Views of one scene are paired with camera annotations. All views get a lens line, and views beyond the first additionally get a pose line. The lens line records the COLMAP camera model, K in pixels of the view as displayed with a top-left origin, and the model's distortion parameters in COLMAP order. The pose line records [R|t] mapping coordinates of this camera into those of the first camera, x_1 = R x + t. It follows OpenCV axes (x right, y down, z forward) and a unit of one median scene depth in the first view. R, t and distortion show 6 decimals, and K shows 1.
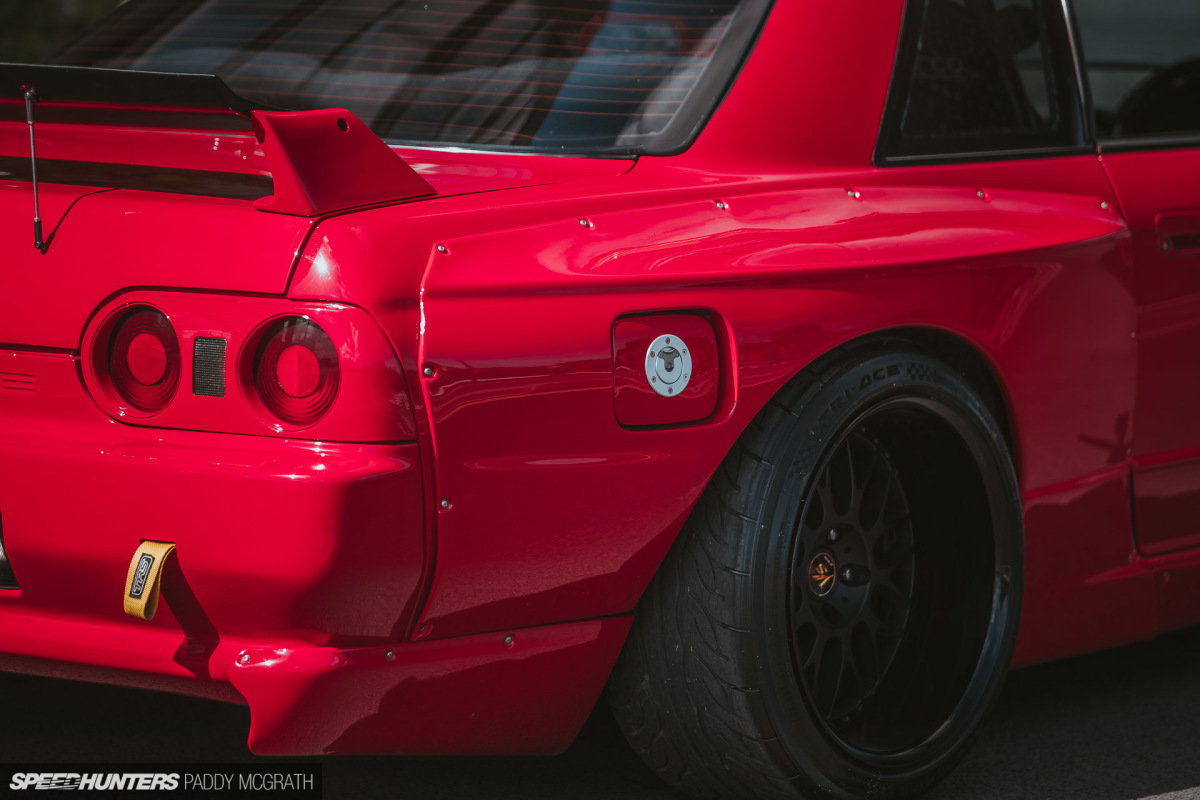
lens RADIAL K [[4553.4, 0, 600.0], [0, 4553.4, 400.0], [0, 0, 1]] dist [0.070427, 1.247172]
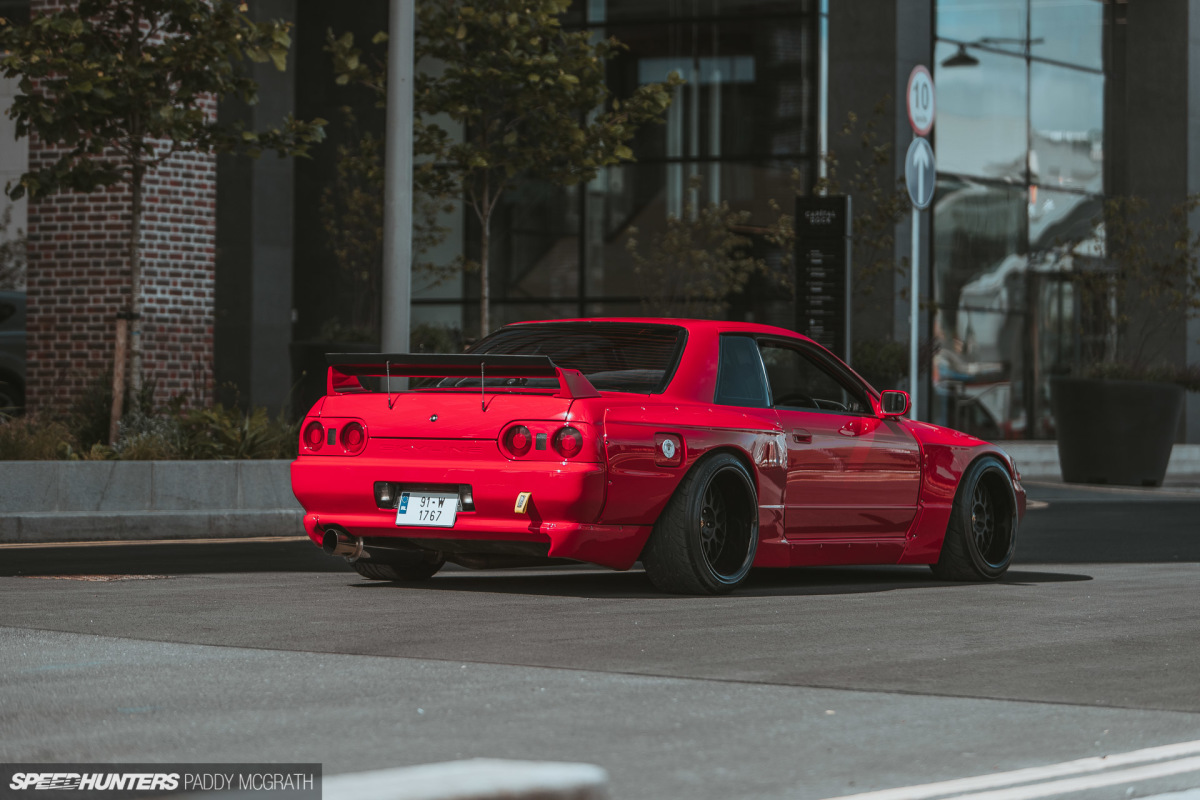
lens RADIAL K [[4039.4, 0, 600.0], [0, 4039.4, 400.0], [0, 0, 1]] dist [0.050485, 0.372197]
pose [[0.988599, 0.026159, 0.148281, -0.486250], [-0.005298, 0.990226, -0.139369, 0.379155], [-0.150477, 0.136995, 0.979076, -1.960582]]
